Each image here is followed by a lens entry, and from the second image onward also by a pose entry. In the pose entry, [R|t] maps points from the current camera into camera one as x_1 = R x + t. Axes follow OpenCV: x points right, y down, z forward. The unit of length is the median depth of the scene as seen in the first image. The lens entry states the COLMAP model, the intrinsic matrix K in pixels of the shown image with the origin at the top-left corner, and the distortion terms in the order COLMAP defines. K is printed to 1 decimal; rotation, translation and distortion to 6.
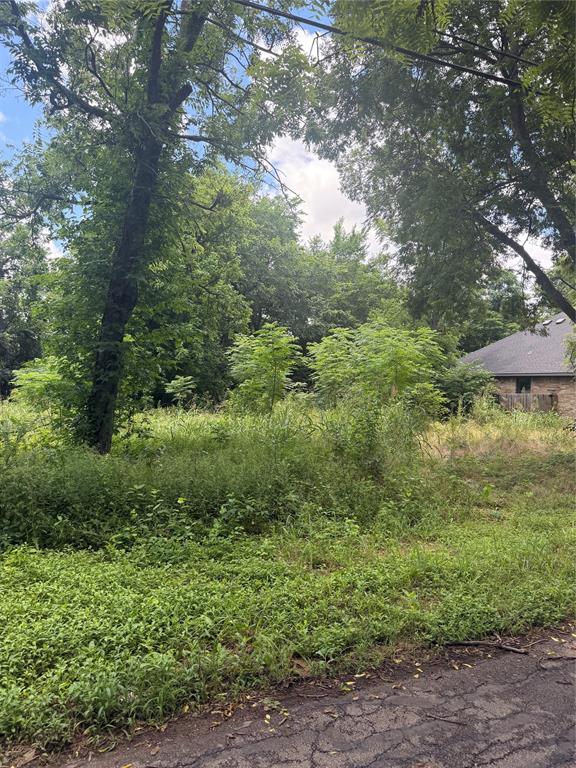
lens RADIAL K [[544.4, 0, 285.0], [0, 544.4, 387.9], [0, 0, 1]] dist [0.044332, -0.049182]
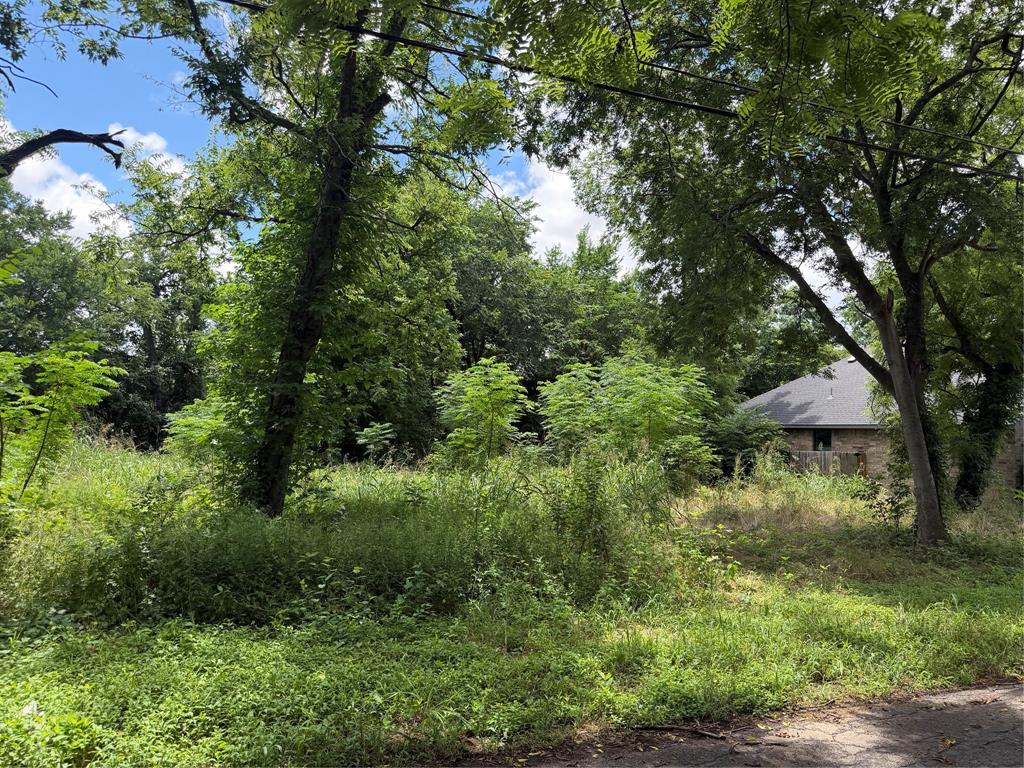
lens RADIAL K [[725.9, 0, 508.7], [0, 725.9, 376.6], [0, 0, 1]] dist [0.044332, -0.049182]
pose [[0.999778, 0.010996, -0.017955, 0.042314], [-0.012482, 0.996315, -0.084859, -0.003722], [0.016955, 0.085064, 0.996231, -0.115913]]
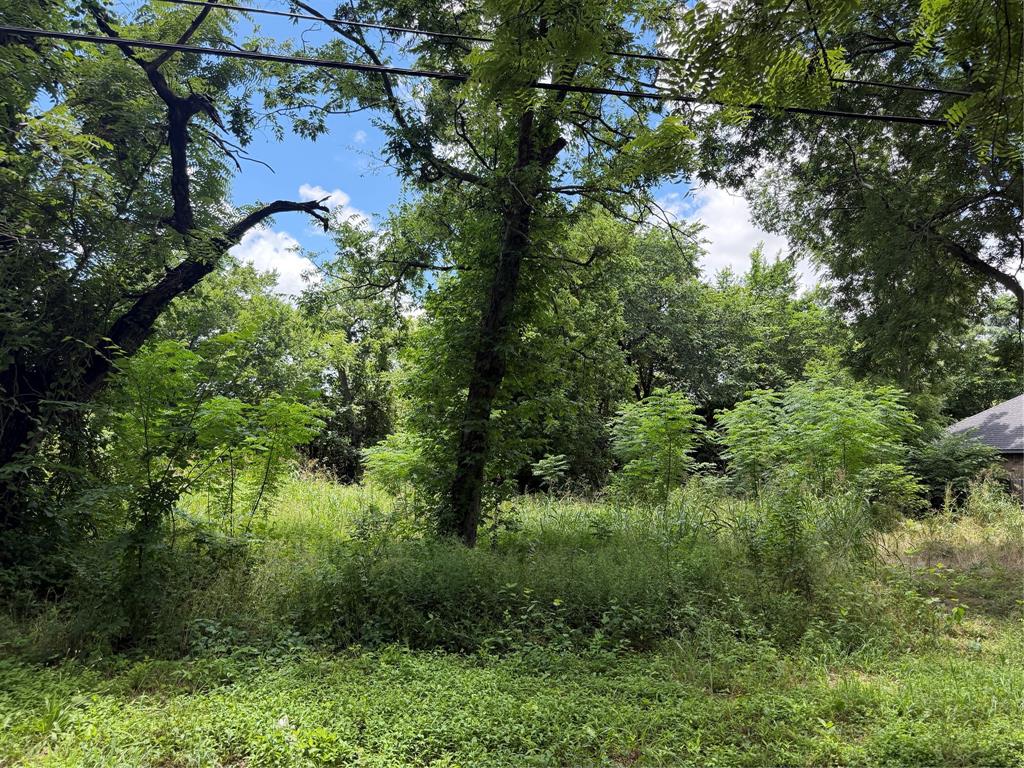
lens RADIAL K [[725.9, 0, 515.5], [0, 725.9, 384.0], [0, 0, 1]] dist [0.044332, -0.049182]
pose [[0.972260, -0.026600, -0.232385, 0.017860], [-0.000013, 0.993506, -0.113778, -0.008905], [0.233903, 0.110625, 0.965946, -0.131683]]
